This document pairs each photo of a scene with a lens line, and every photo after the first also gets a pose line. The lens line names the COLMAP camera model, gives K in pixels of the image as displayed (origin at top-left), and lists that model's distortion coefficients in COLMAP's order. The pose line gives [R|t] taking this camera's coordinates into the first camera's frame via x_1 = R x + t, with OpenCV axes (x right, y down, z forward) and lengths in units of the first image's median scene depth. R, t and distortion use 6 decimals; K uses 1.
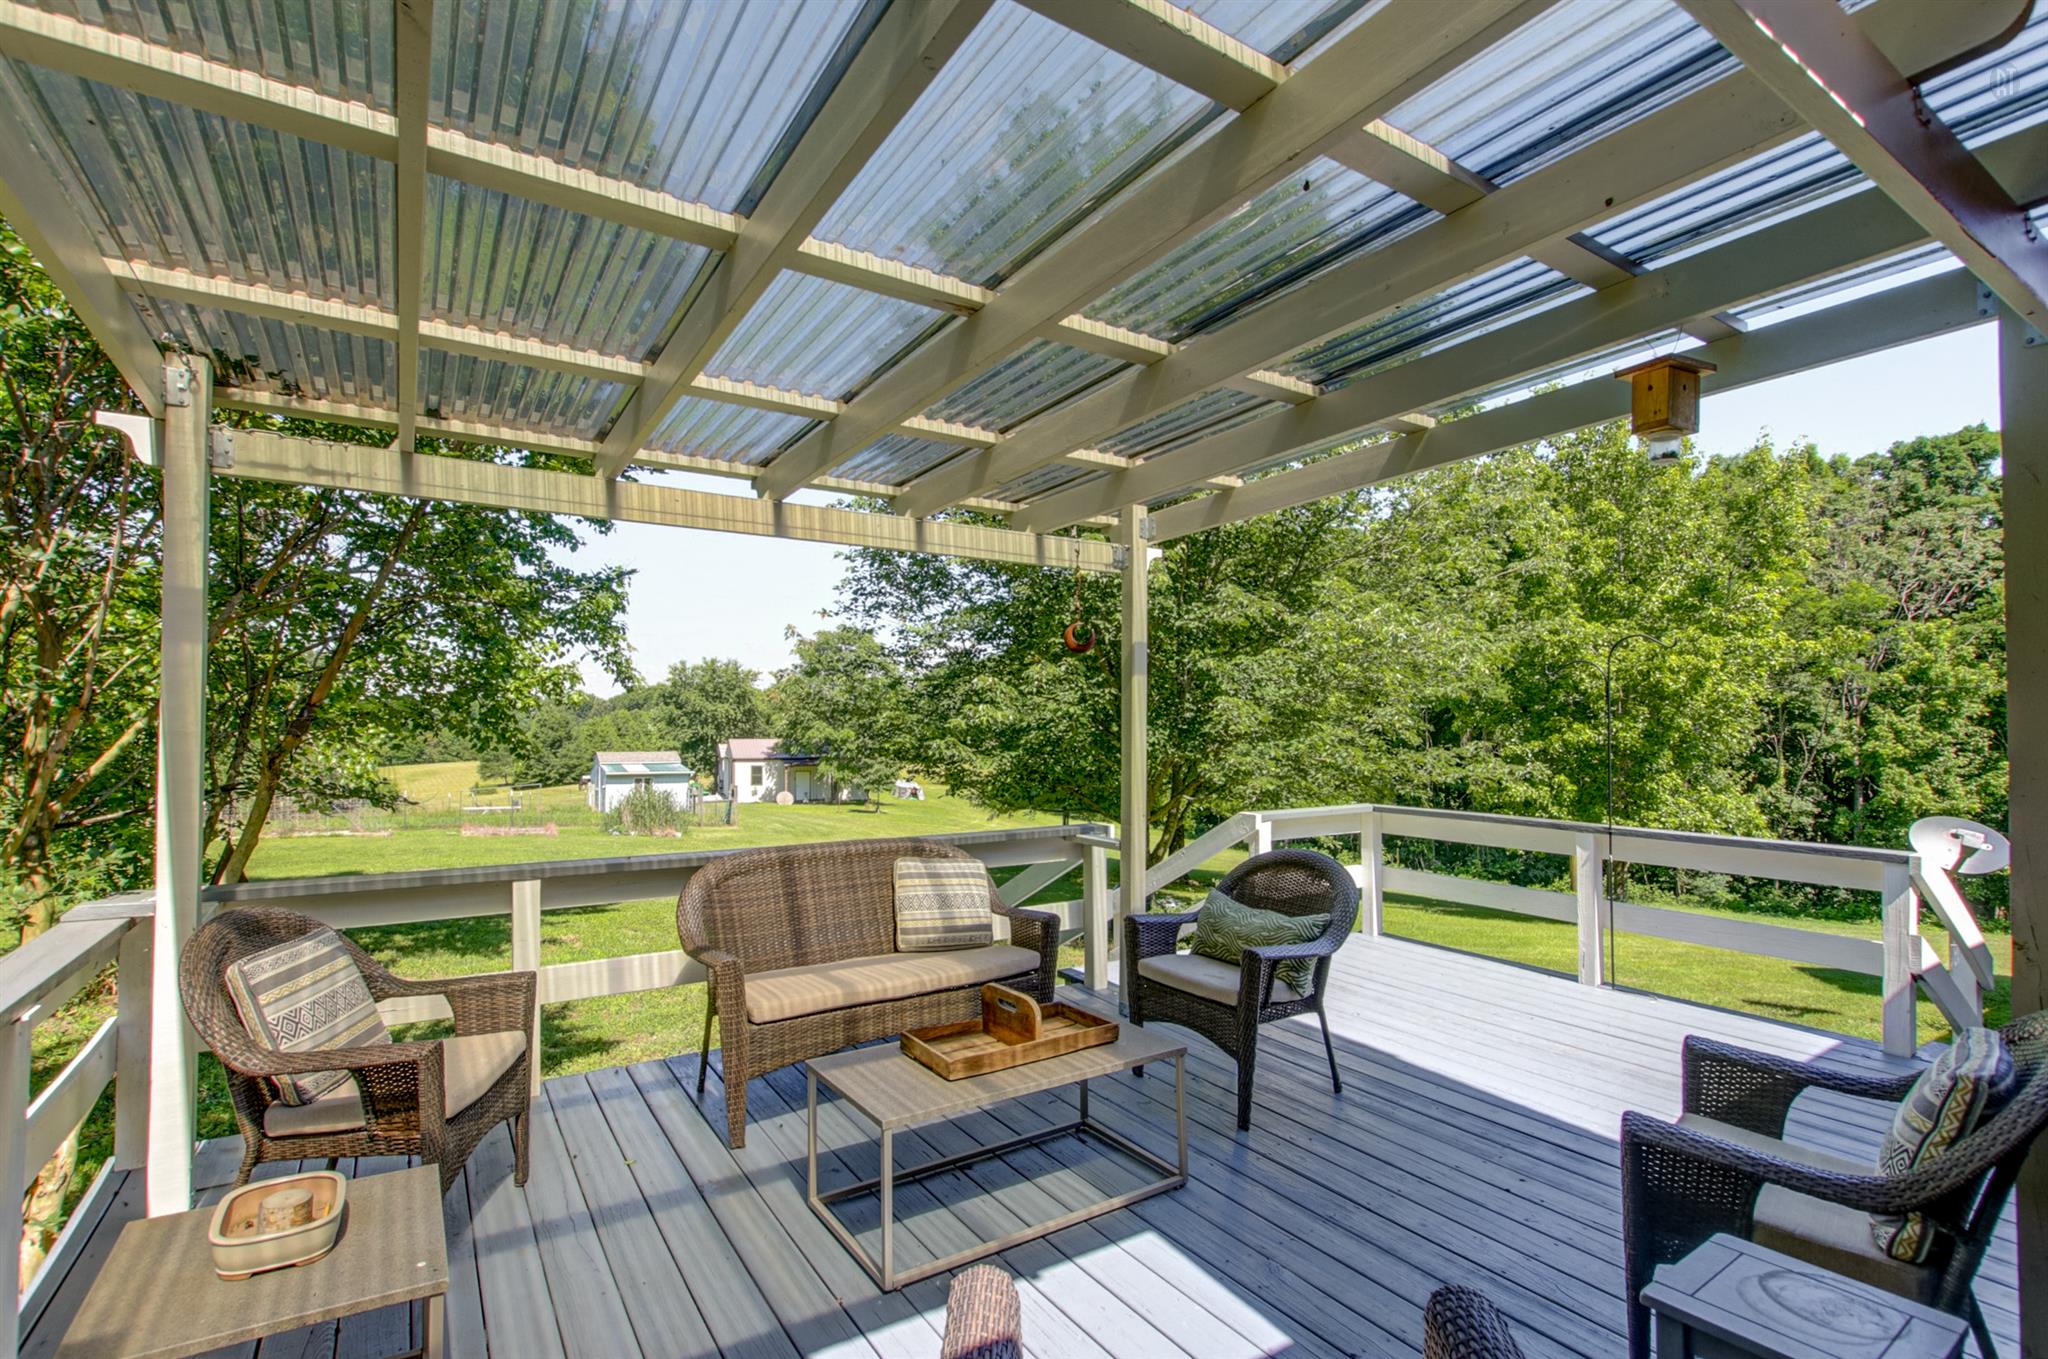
lens RADIAL K [[972.7, 0, 1030.7], [0, 972.7, 688.2], [0, 0, 1]] dist [-0.004867, 0.000244]
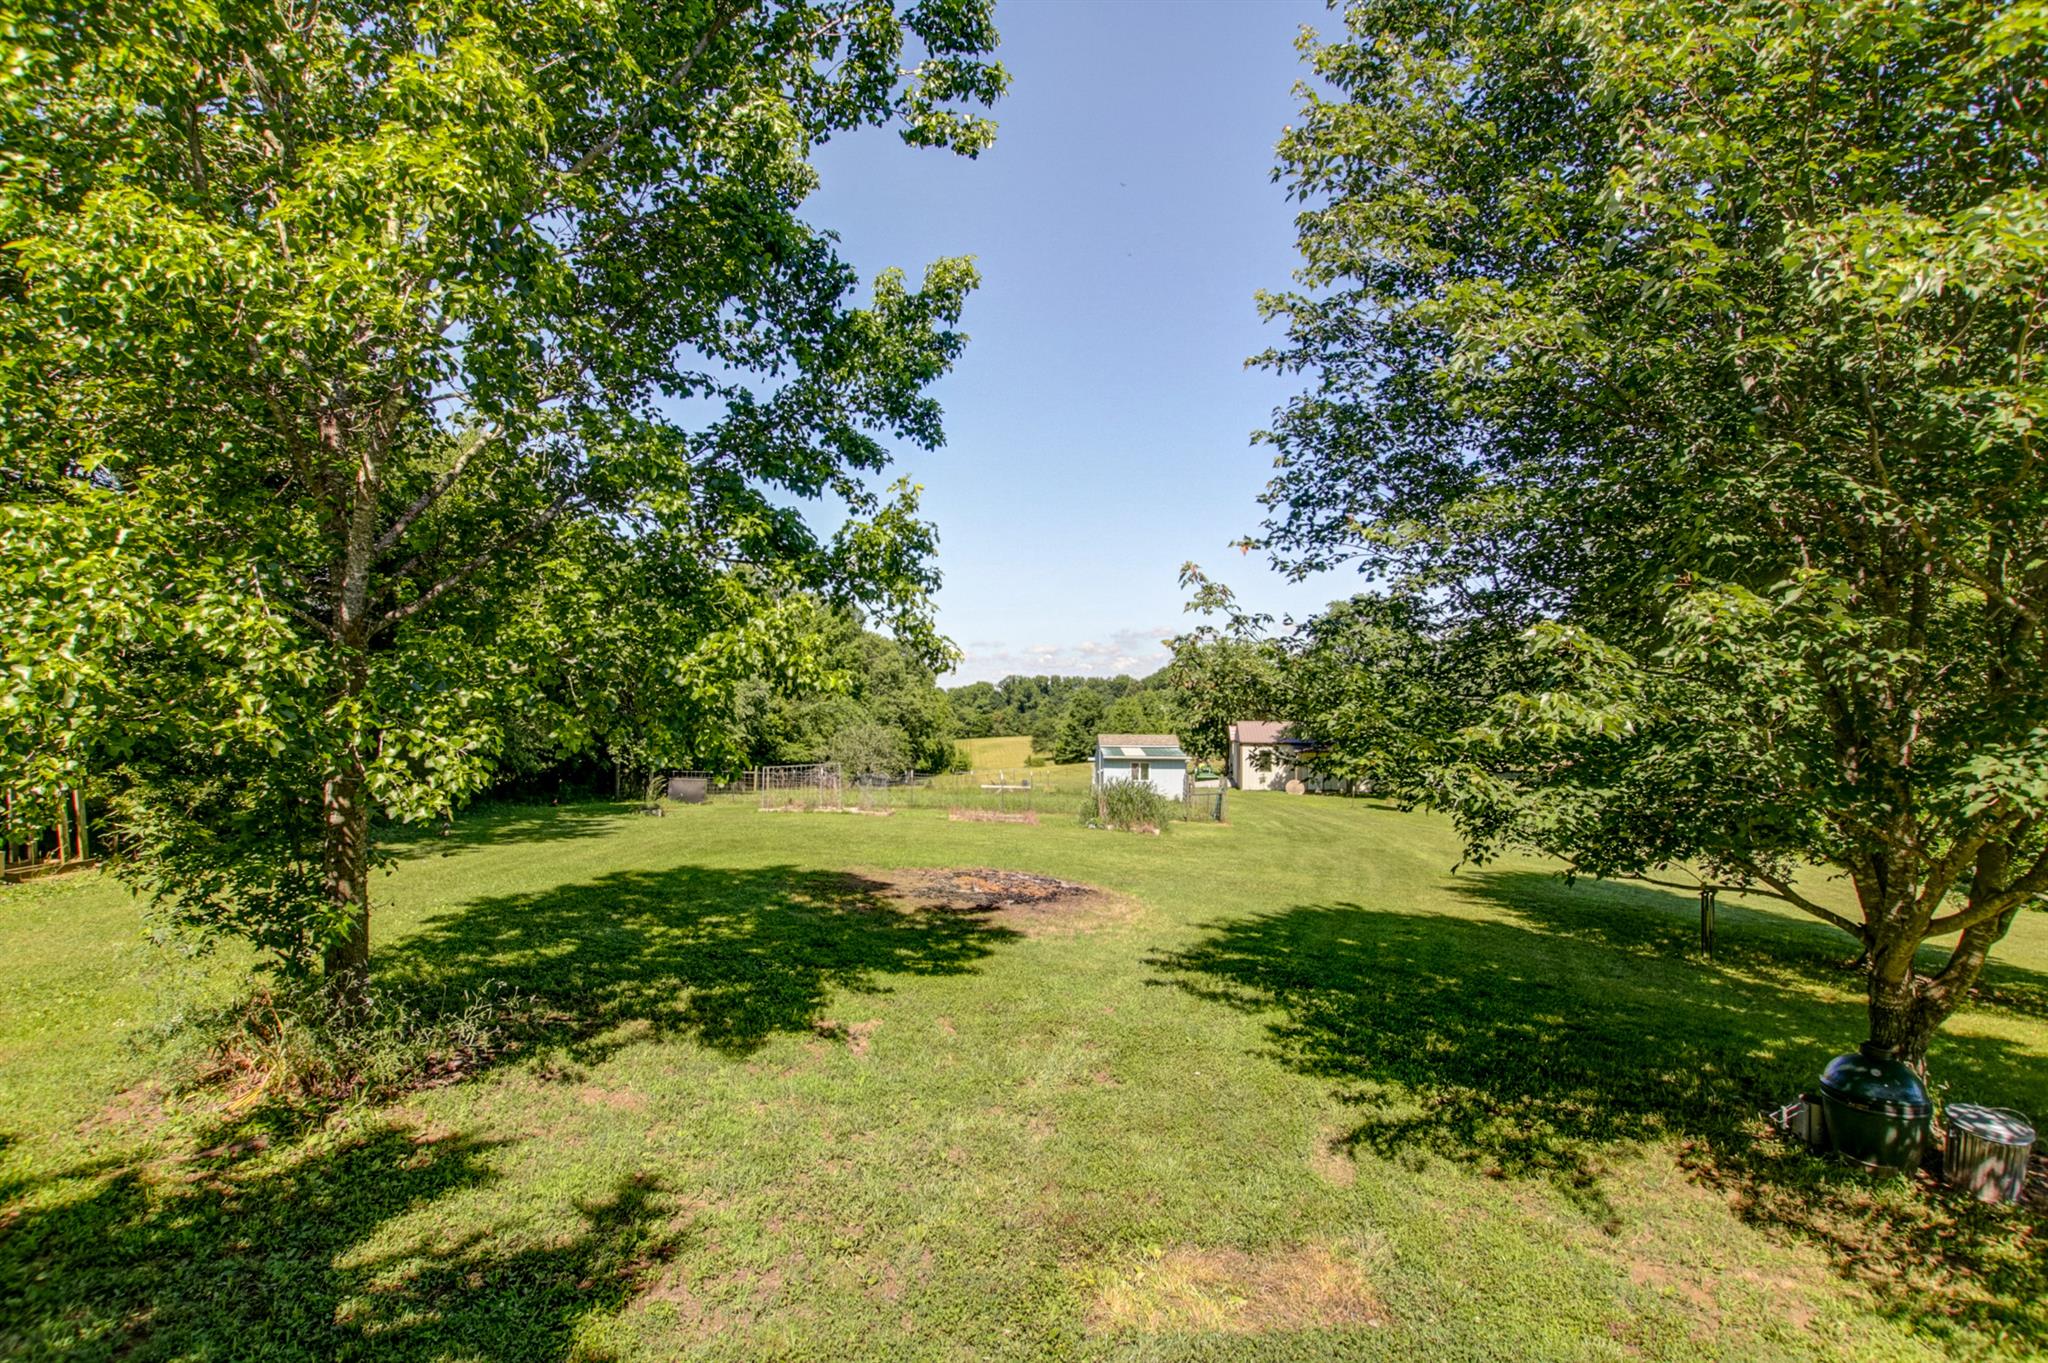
lens RADIAL K [[972.7, 0, 1037.7], [0, 972.7, 681.1], [0, 0, 1]] dist [-0.004867, 0.000244]
pose [[0.866330, -0.004901, -0.499448, -0.005370], [0.011660, 0.999878, 0.010412, 0.000735], [0.499336, -0.014844, 0.866281, 0.108155]]
